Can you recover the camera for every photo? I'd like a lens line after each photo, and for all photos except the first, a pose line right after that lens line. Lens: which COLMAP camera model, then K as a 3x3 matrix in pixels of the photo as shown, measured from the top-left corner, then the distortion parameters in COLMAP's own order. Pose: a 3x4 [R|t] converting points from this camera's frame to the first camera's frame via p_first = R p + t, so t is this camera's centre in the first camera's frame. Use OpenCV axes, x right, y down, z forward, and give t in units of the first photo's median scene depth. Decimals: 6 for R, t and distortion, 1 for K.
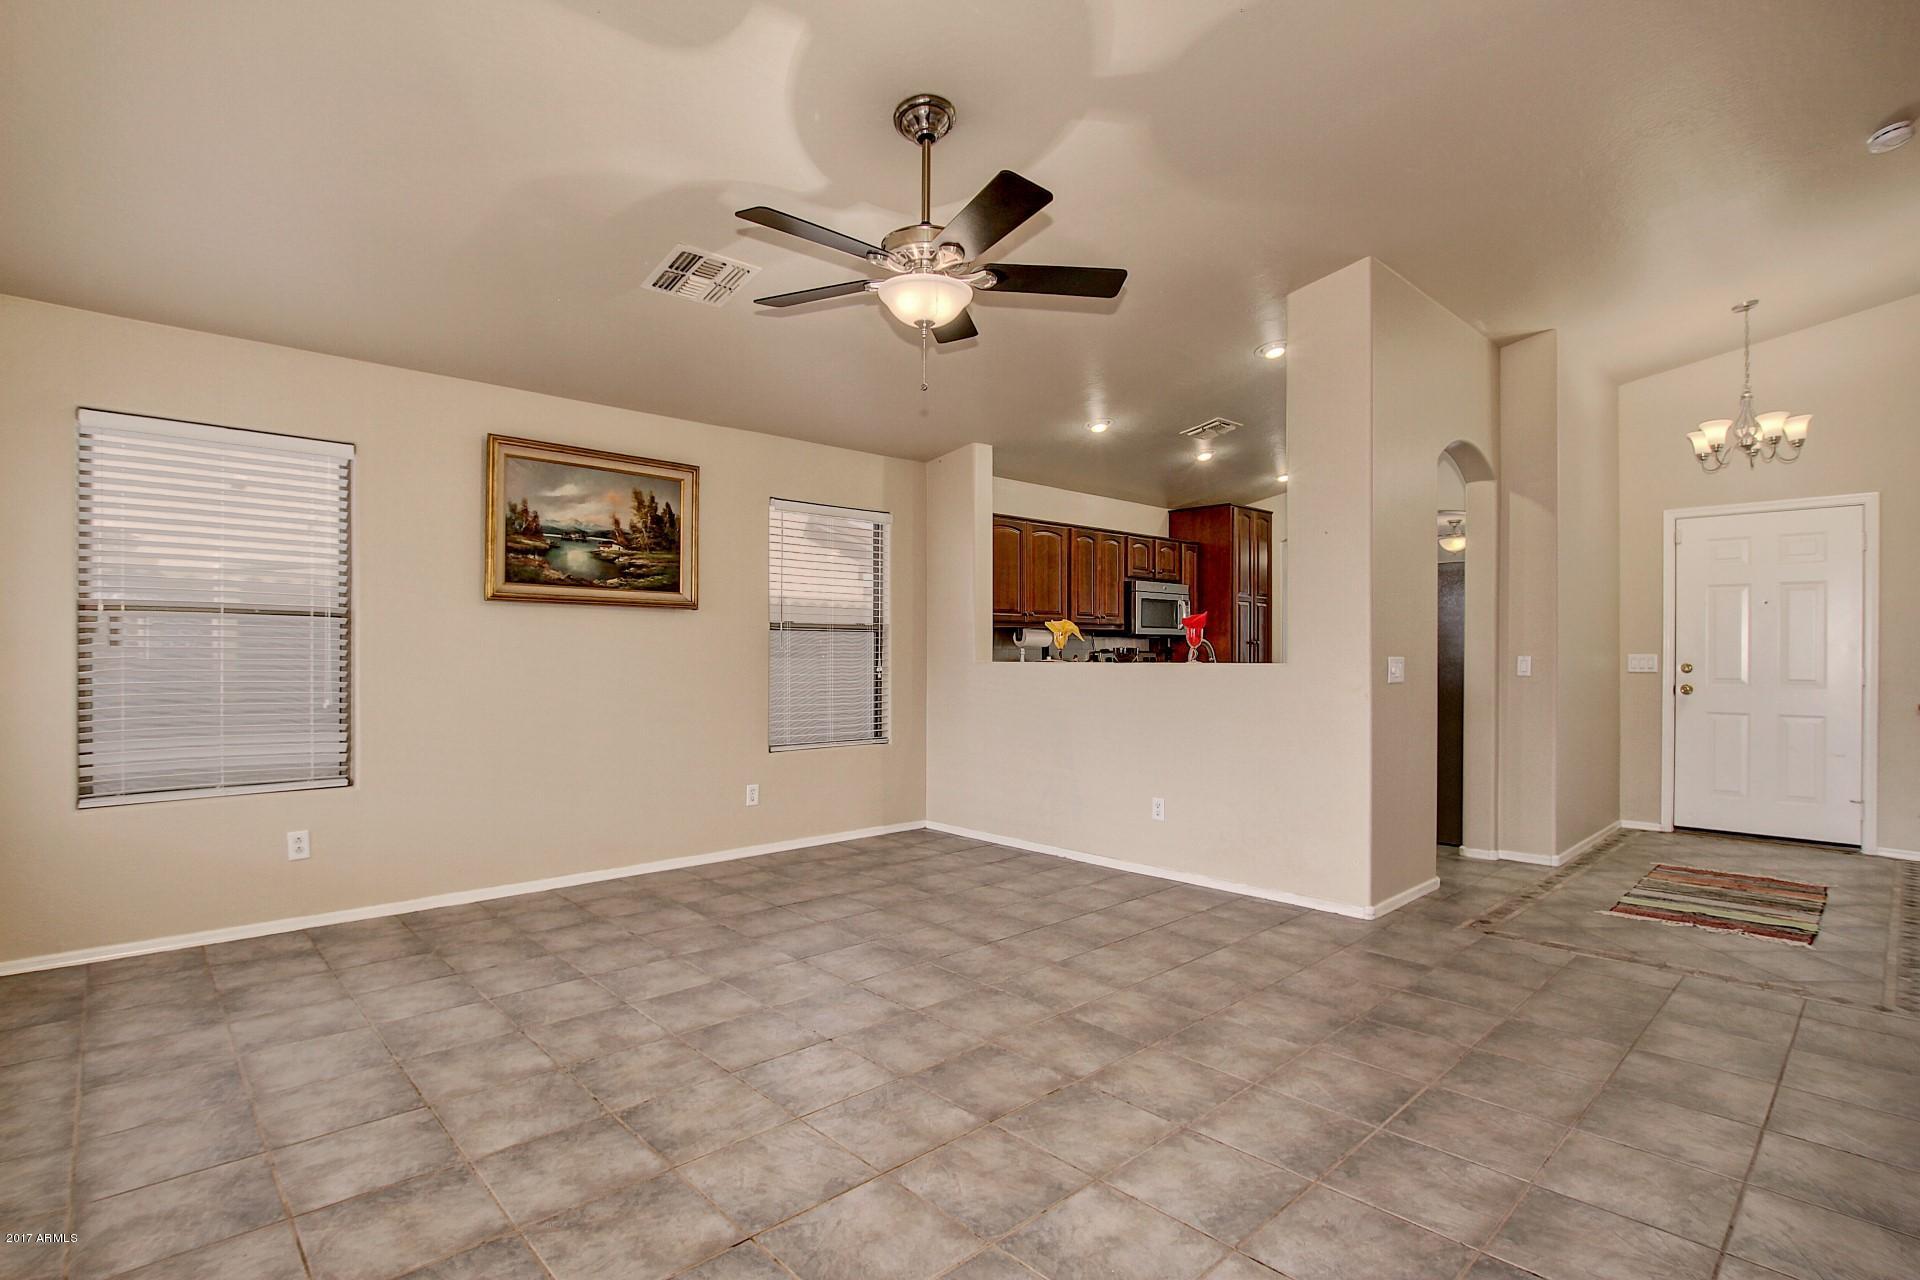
lens RADIAL K [[927.3, 0, 958.6], [0, 927.3, 655.7], [0, 0, 1]] dist [-0.026640, 0.001476]
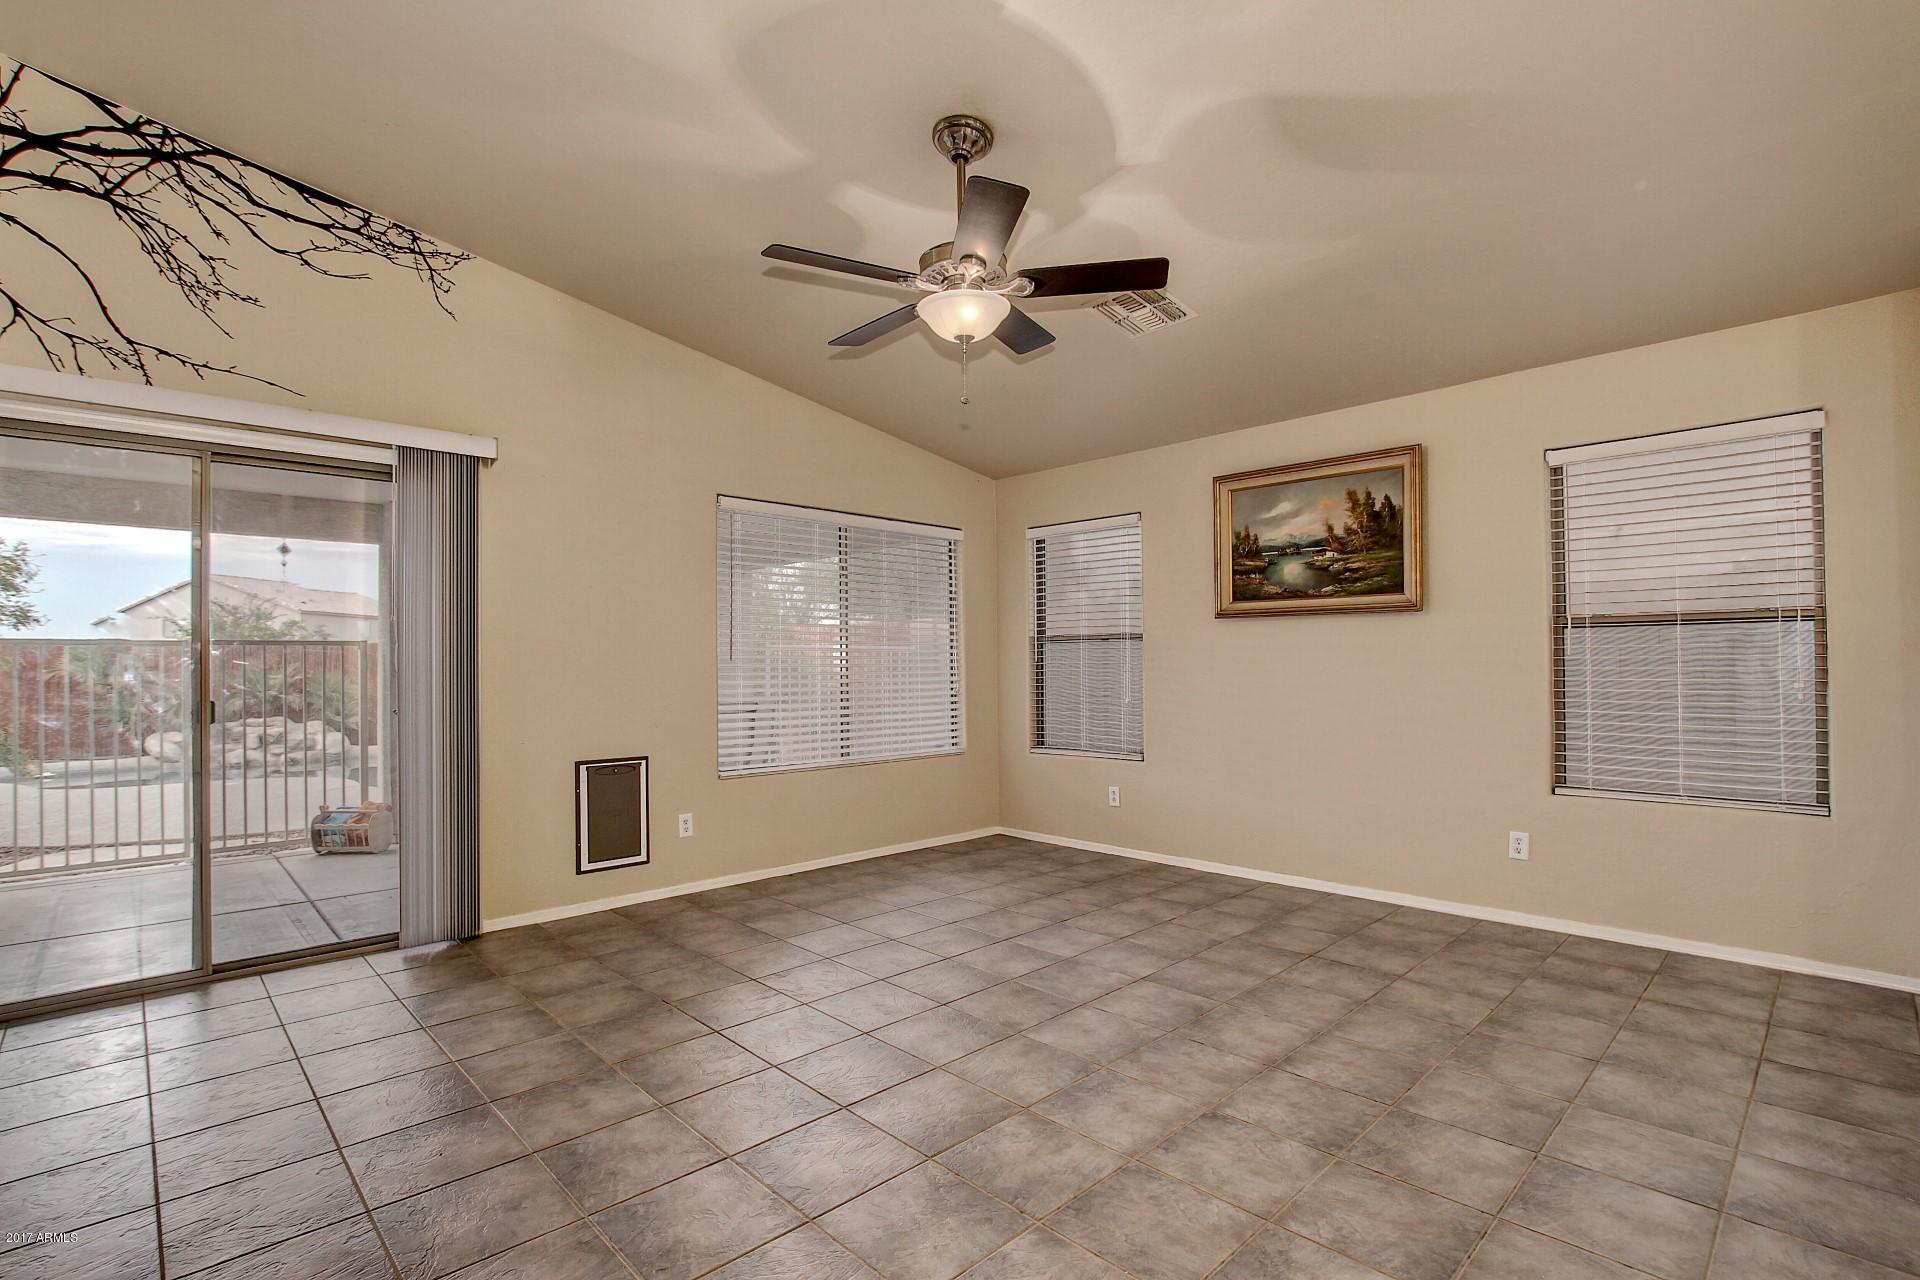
lens RADIAL K [[893.8, 0, 953.0], [0, 893.8, 656.3], [0, 0, 1]] dist [-0.036183, 0.006975]
pose [[0.009171, -0.012893, -0.999875, 0.701684], [0.005492, 0.999902, -0.012843, 0.001098], [0.999943, -0.005373, 0.009241, 0.733326]]
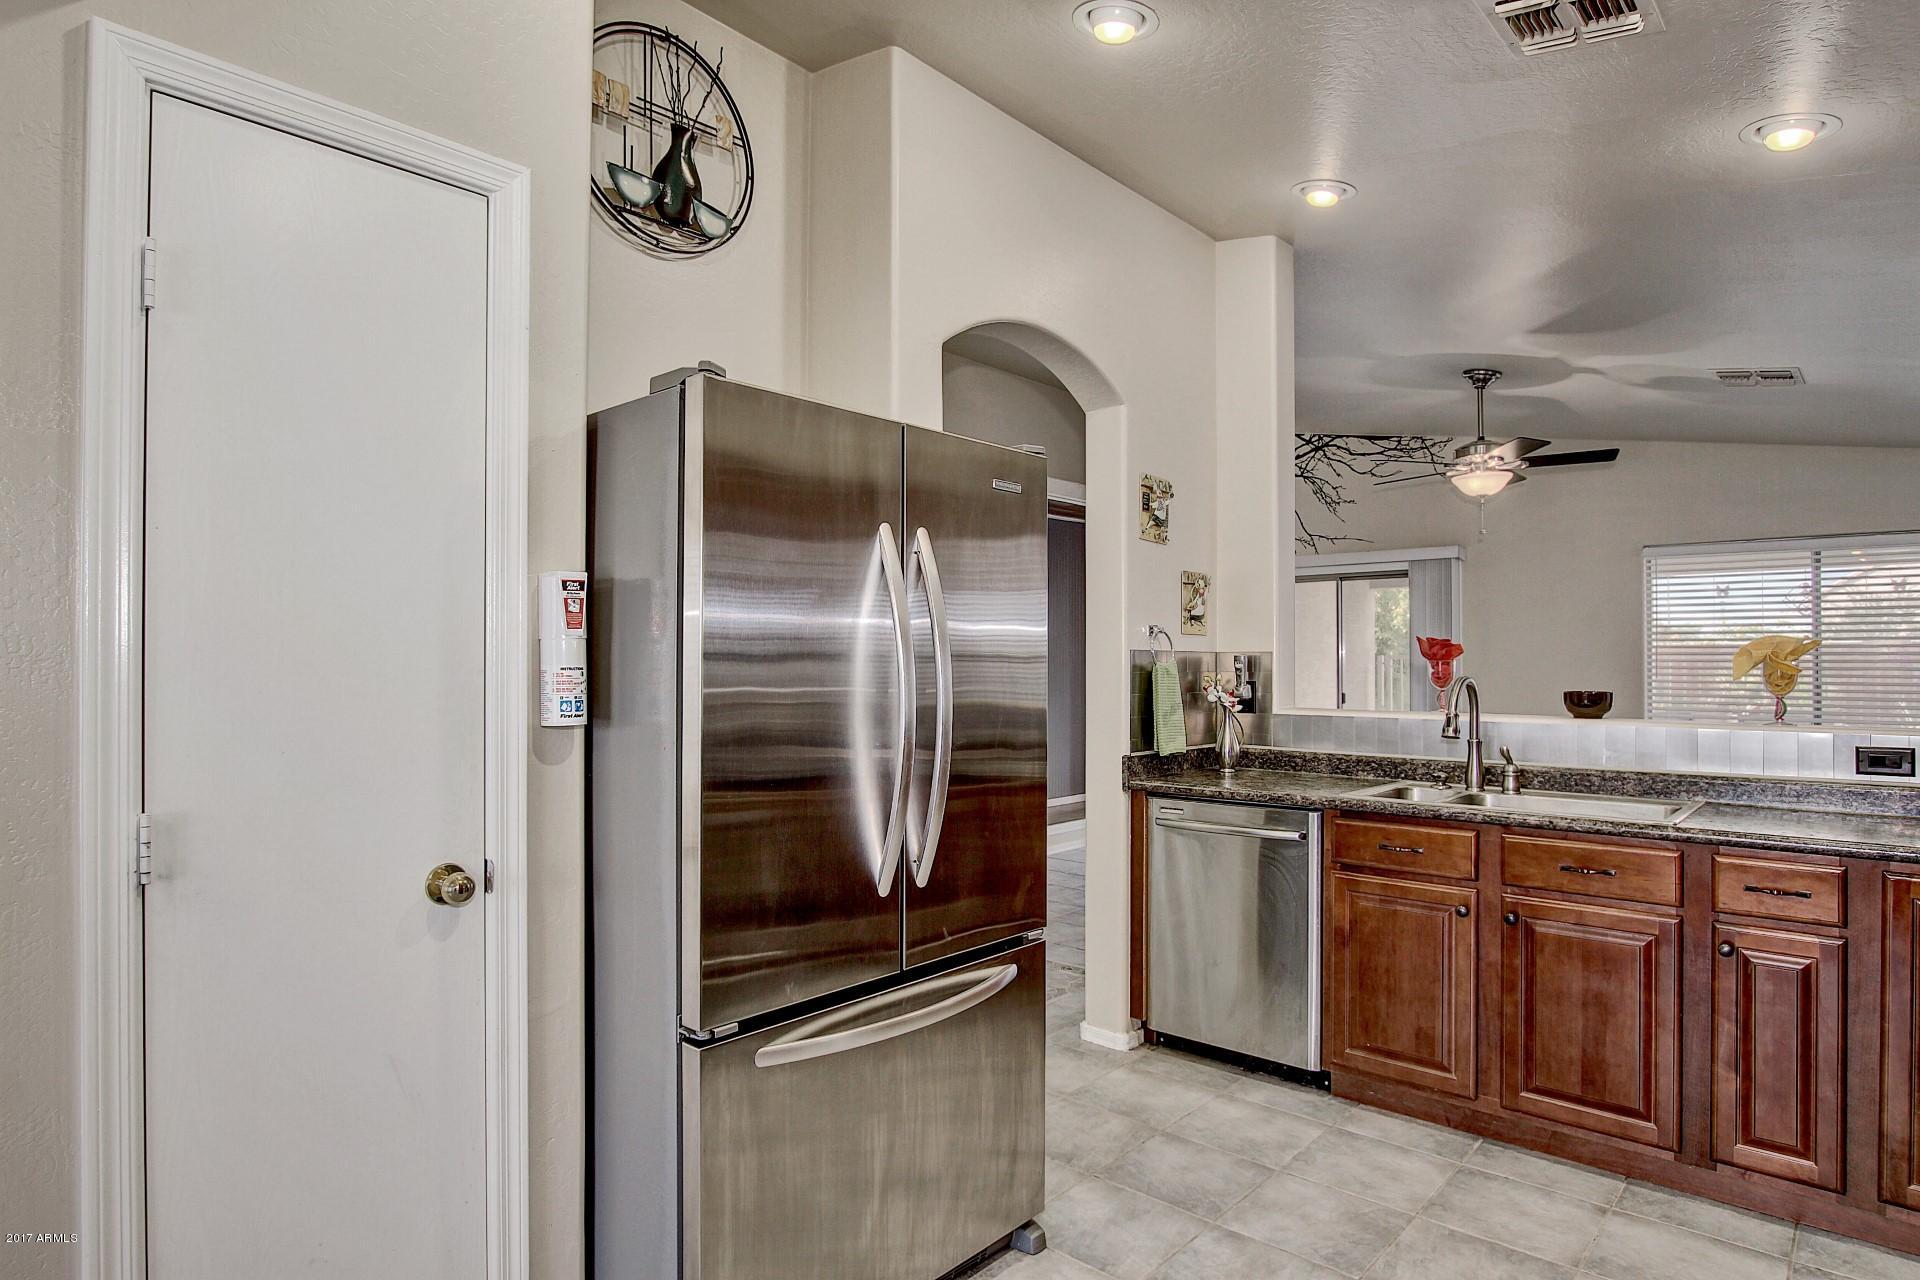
lens RADIAL K [[1041.6, 0, 964.6], [0, 1041.6, 648.1], [0, 0, 1]] dist [-0.020679, 0.000775]
pose [[-0.996720, -0.005920, -0.080713, 0.805978], [-0.004961, 0.999915, -0.012081, -0.034842], [0.080778, -0.011641, -0.996664, 2.135193]]
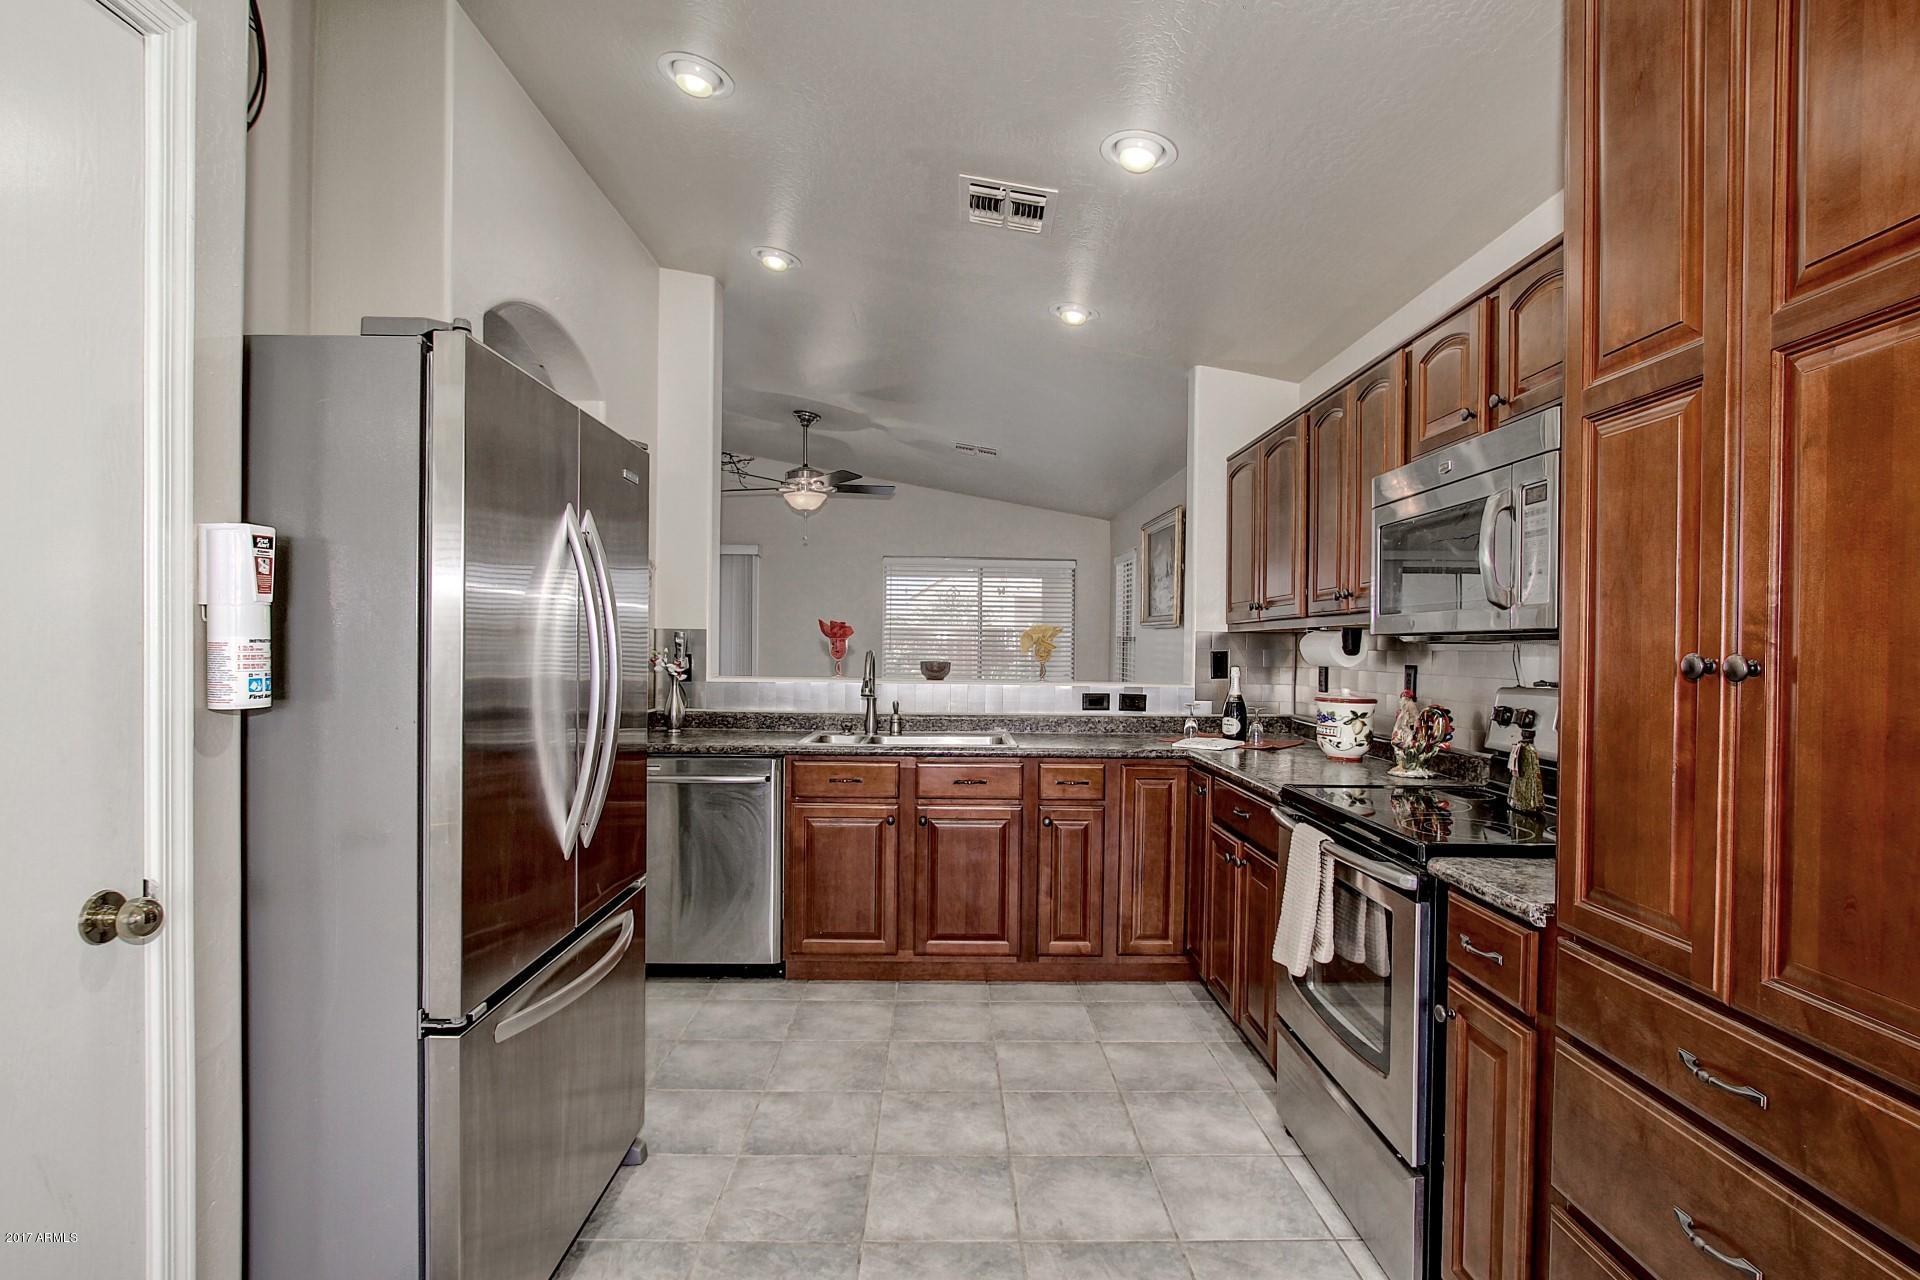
lens RADIAL K [[931.4, 0, 957.6], [0, 931.4, 647.1], [0, 0, 1]] dist [-0.020342, 0.020836]
pose [[-0.674042, -0.008585, -0.738643, 1.020719], [-0.017475, 0.999838, 0.004326, -0.034050], [0.738486, 0.015824, -0.674083, 2.091280]]
